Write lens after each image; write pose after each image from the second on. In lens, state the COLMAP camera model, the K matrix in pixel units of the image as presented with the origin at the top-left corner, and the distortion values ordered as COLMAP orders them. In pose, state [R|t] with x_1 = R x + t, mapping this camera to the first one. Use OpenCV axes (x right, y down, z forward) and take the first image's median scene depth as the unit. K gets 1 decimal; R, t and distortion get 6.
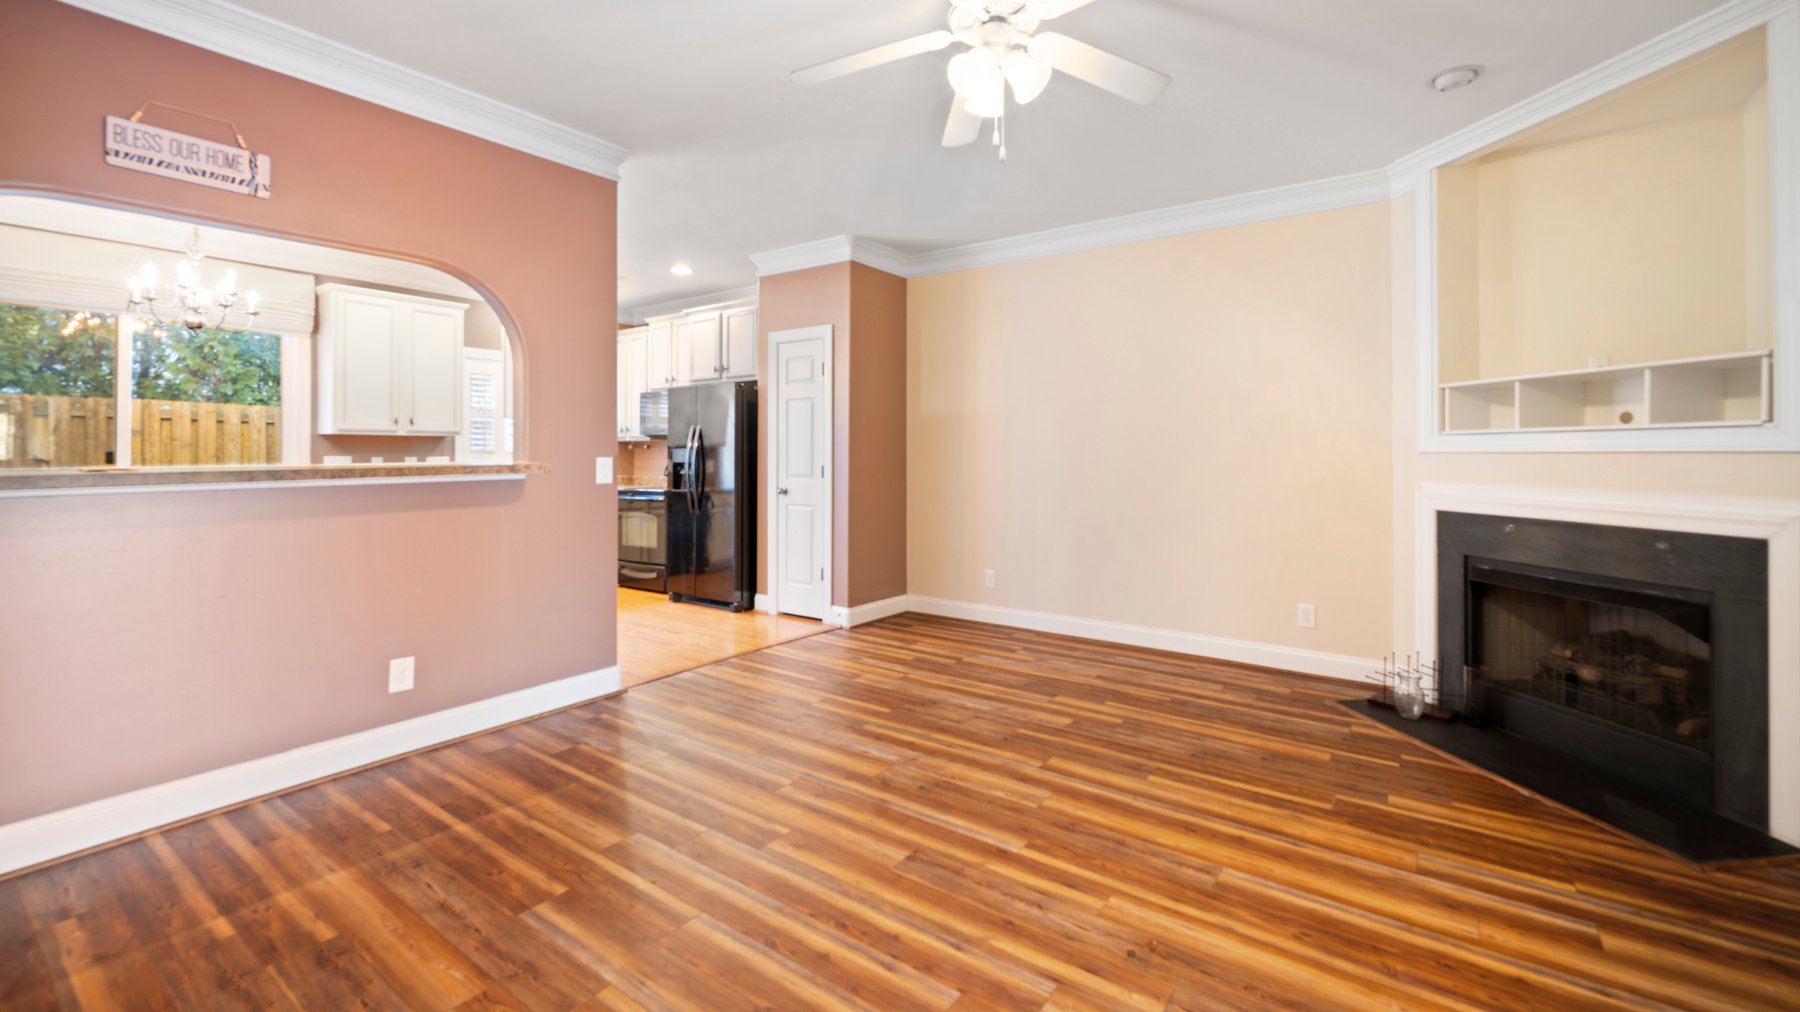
lens RADIAL K [[747.5, 0, 905.0], [0, 747.5, 457.9], [0, 0, 1]] dist [0.000935, 0.000304]
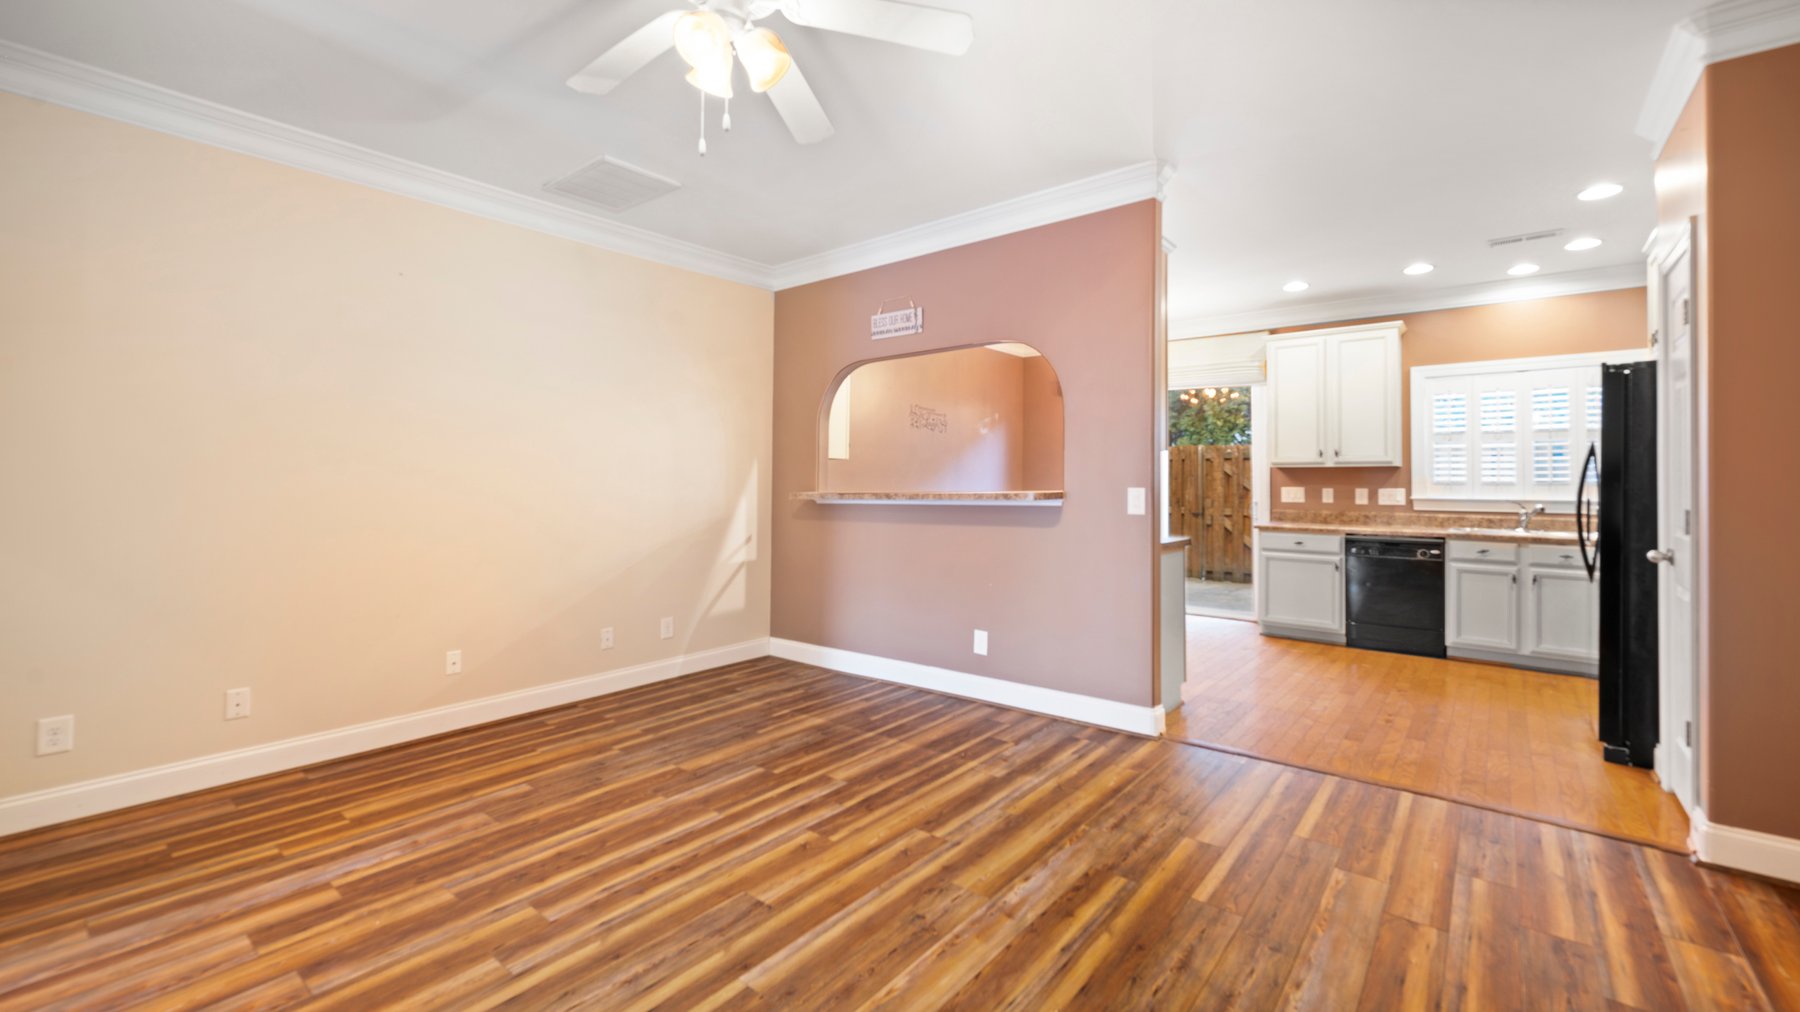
lens RADIAL K [[739.2, 0, 900.2], [0, 739.2, 476.8], [0, 0, 1]] dist [-0.000160, 0.000319]
pose [[-0.054442, -0.009858, -0.998468, 0.741569], [-0.008069, 0.999923, -0.009432, -0.005015], [0.998484, 0.007543, -0.054518, 0.957374]]
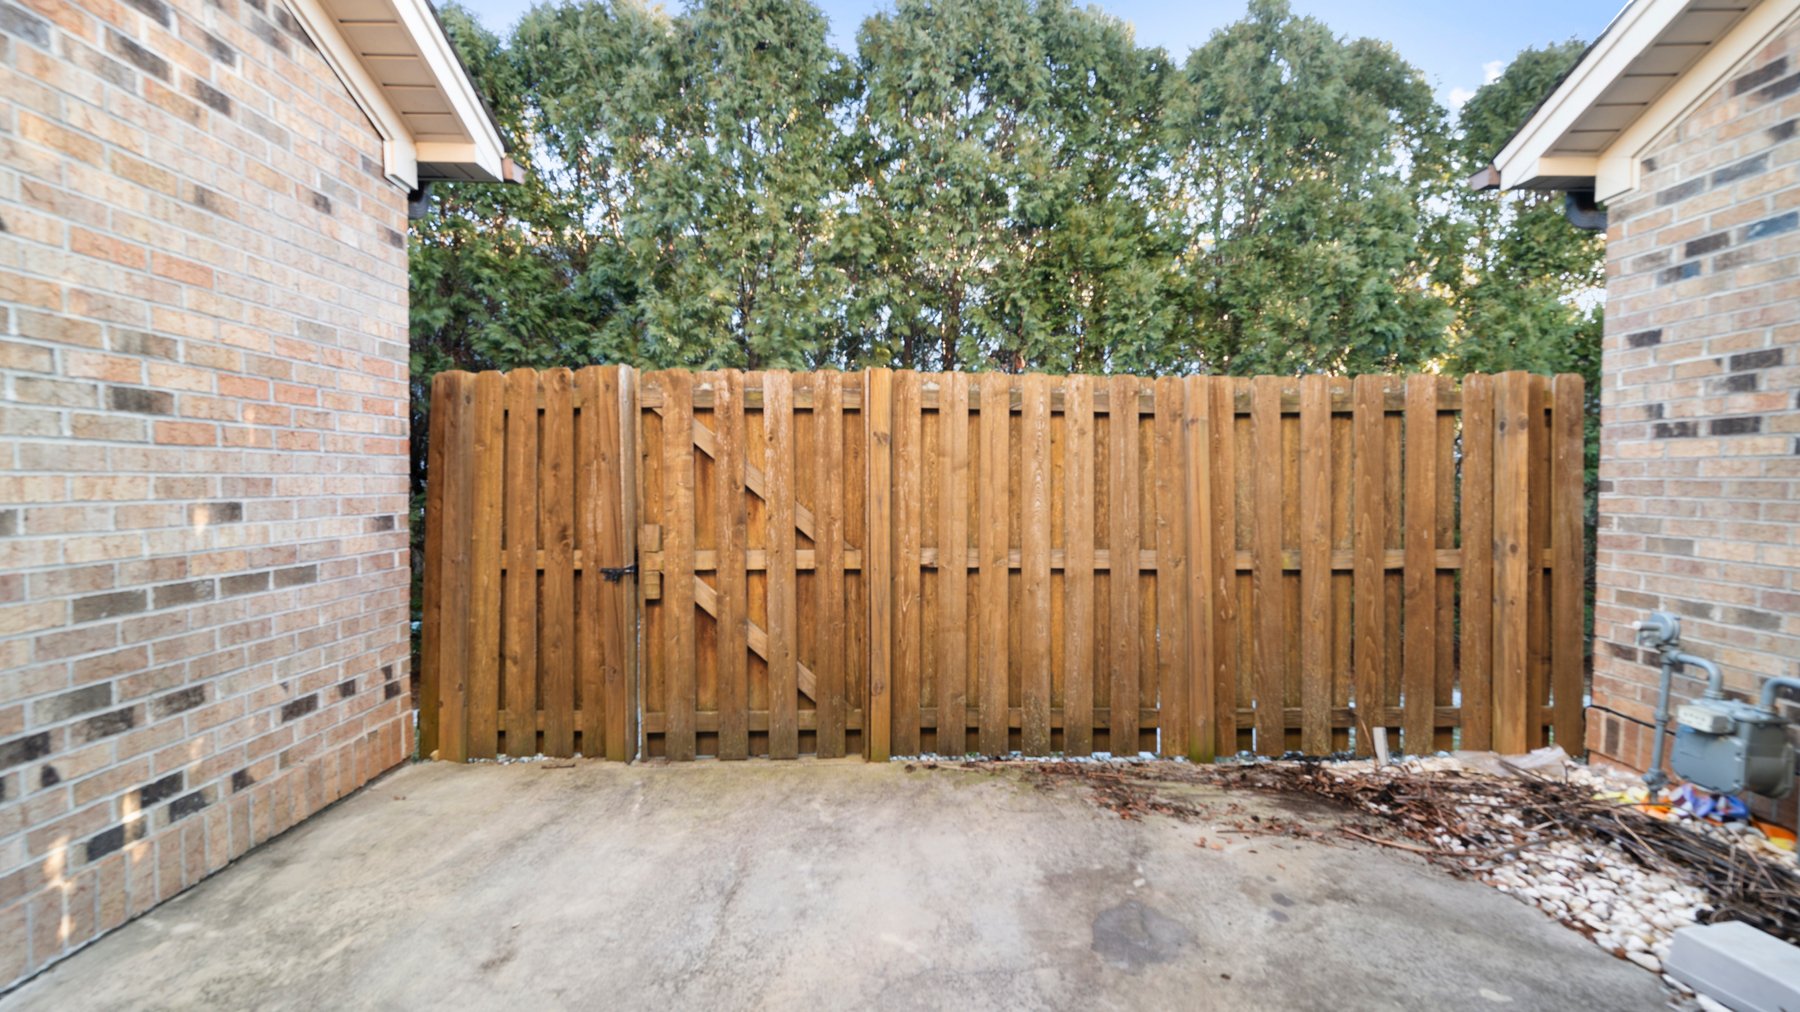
lens RADIAL K [[726.0, 0, 900.0], [0, 726.0, 506.0], [0, 0, 1]] dist [0.000980, 0.000198]
pose [[0.599993, 0.023148, -0.799670, -1.634468], [0.000023, 0.999581, 0.028952, -0.012199], [0.800005, -0.017389, 0.599741, 1.836771]]
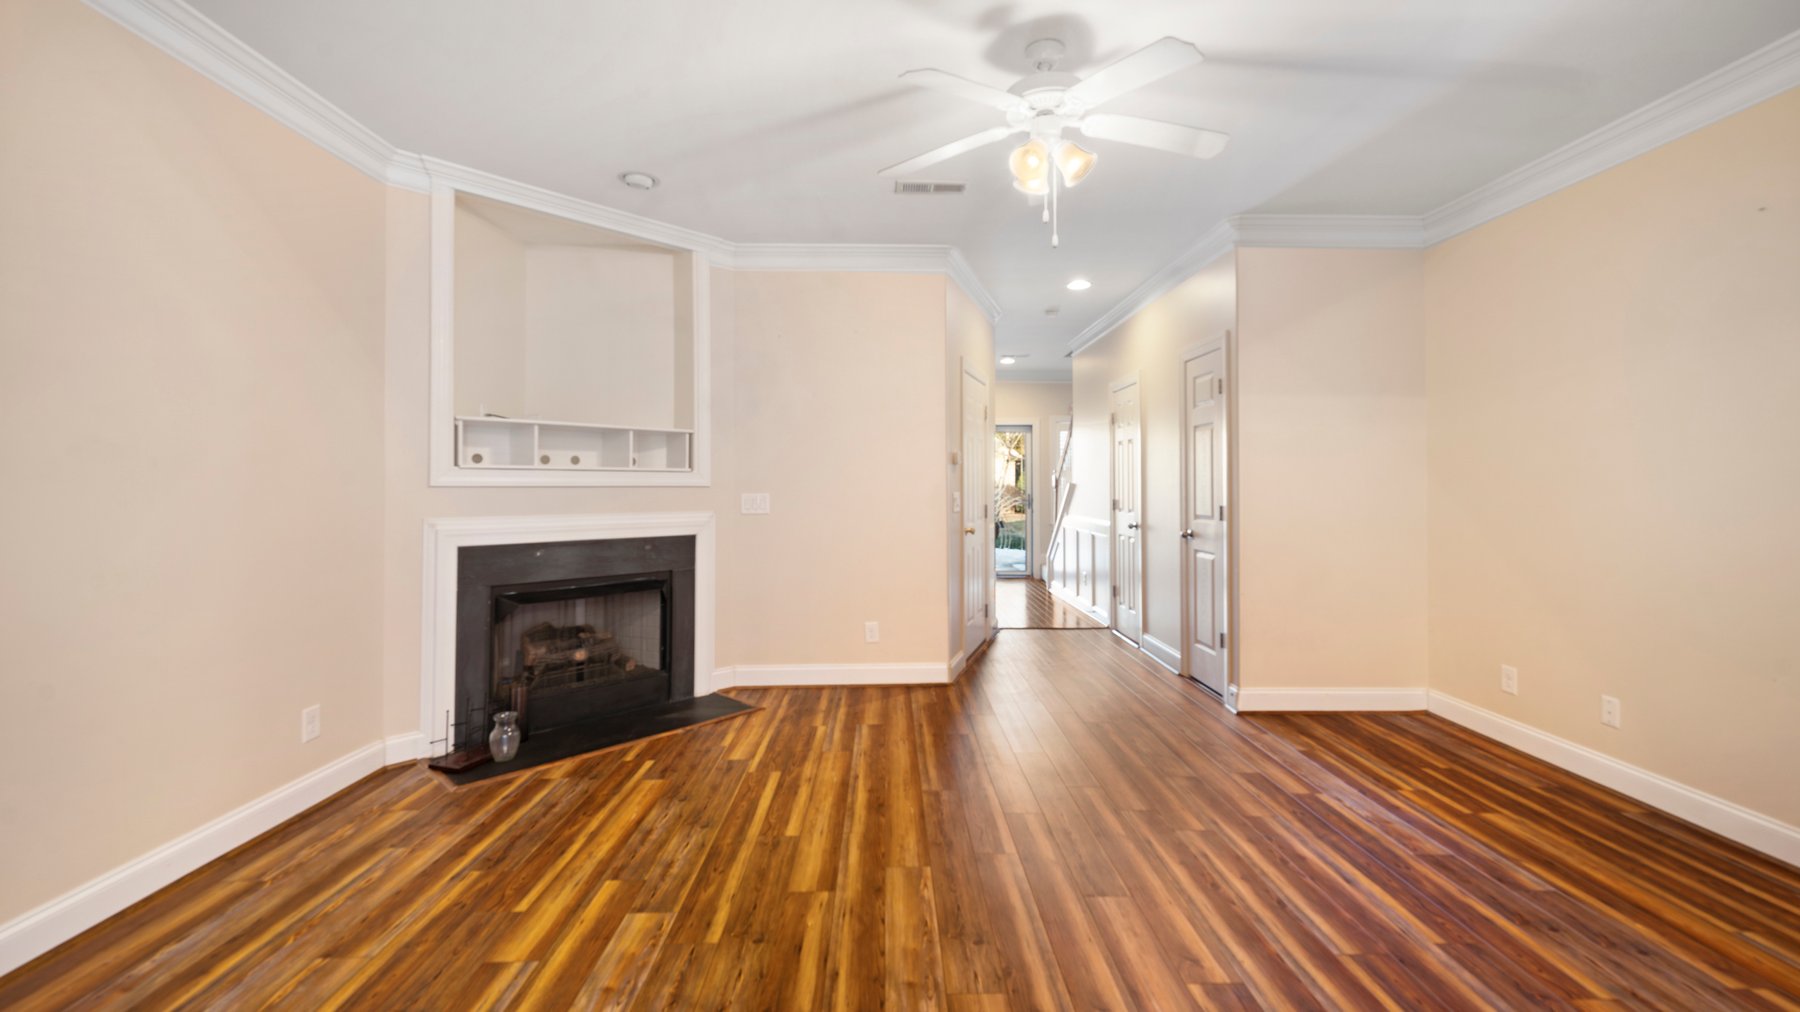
lens RADIAL K [[739.2, 0, 900.2], [0, 739.2, 476.8], [0, 0, 1]] dist [-0.000160, 0.000319]
pose [[-0.601776, 0.004840, 0.798650, -0.489896], [0.001036, 0.999986, -0.005279, -0.018249], [-0.798664, -0.002349, -0.601772, 1.417384]]
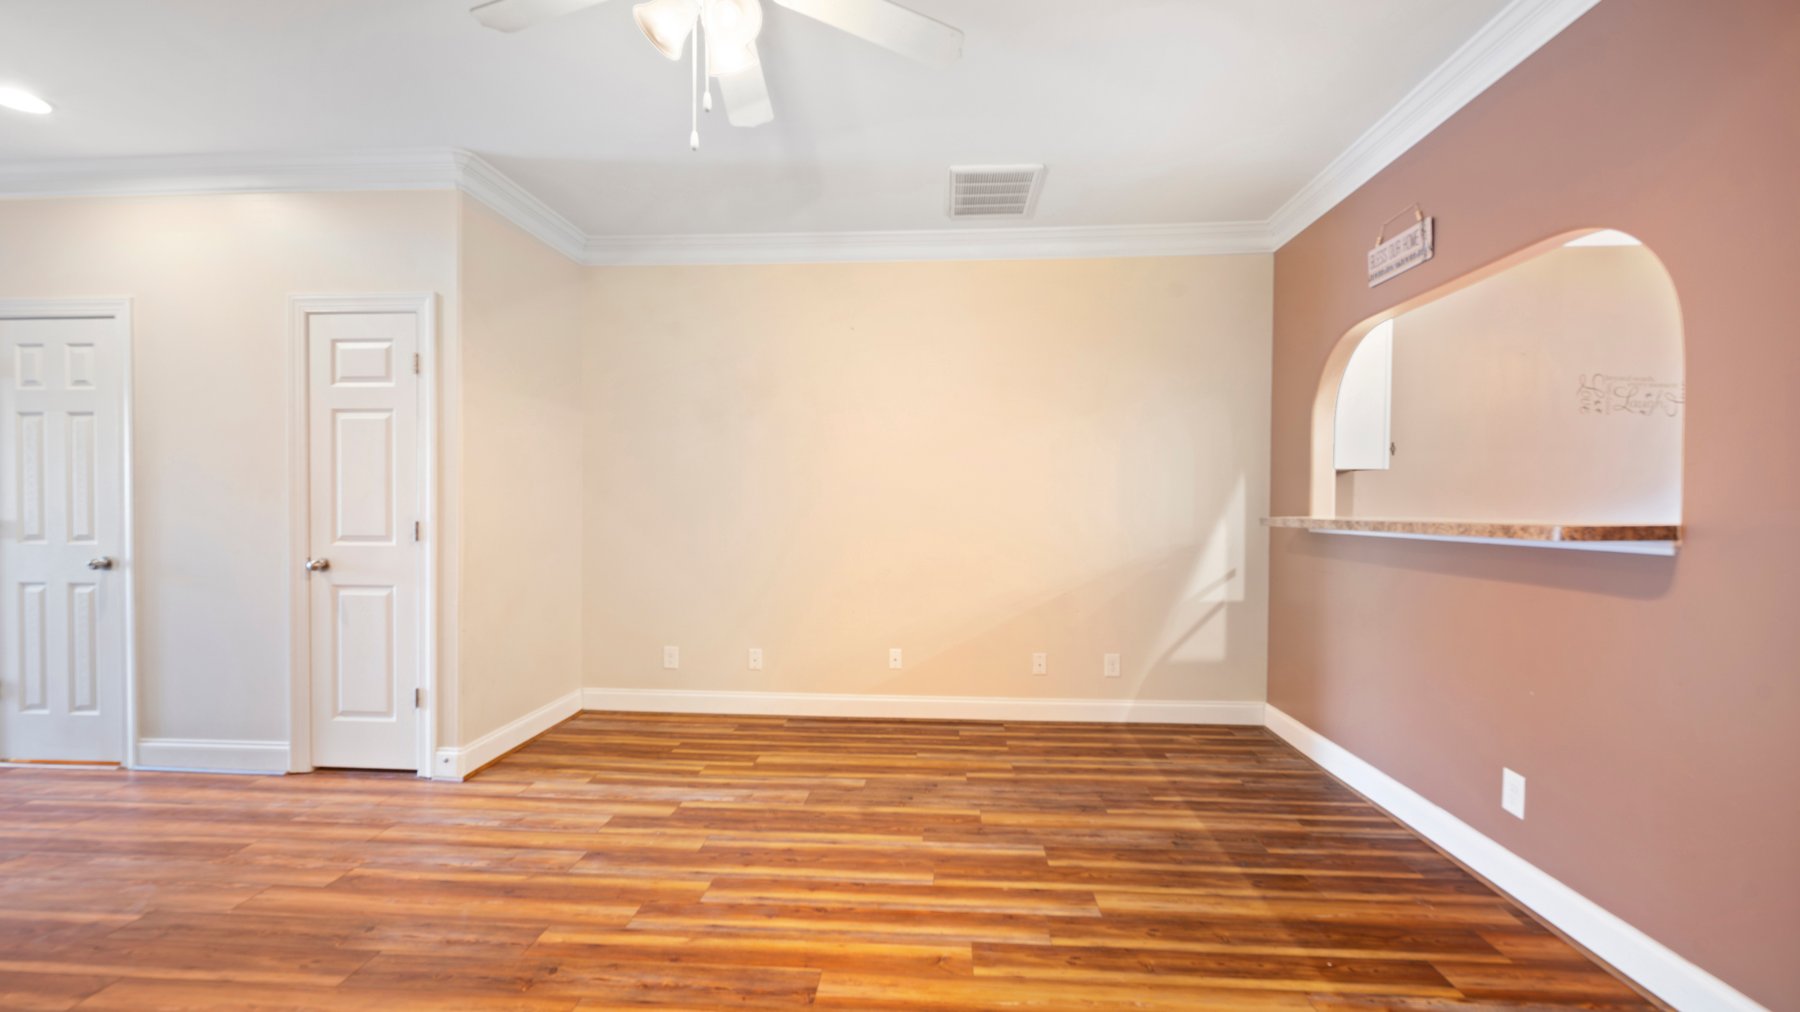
lens RADIAL K [[739.8, 0, 900.0], [0, 739.8, 506.0], [0, 0, 1]] dist [0.001147, 0.000239]
pose [[-0.847225, -0.000753, -0.531234, 0.280828], [-0.008868, 0.999880, 0.012725, -0.011092], [0.531161, 0.015492, -0.847129, 1.355281]]
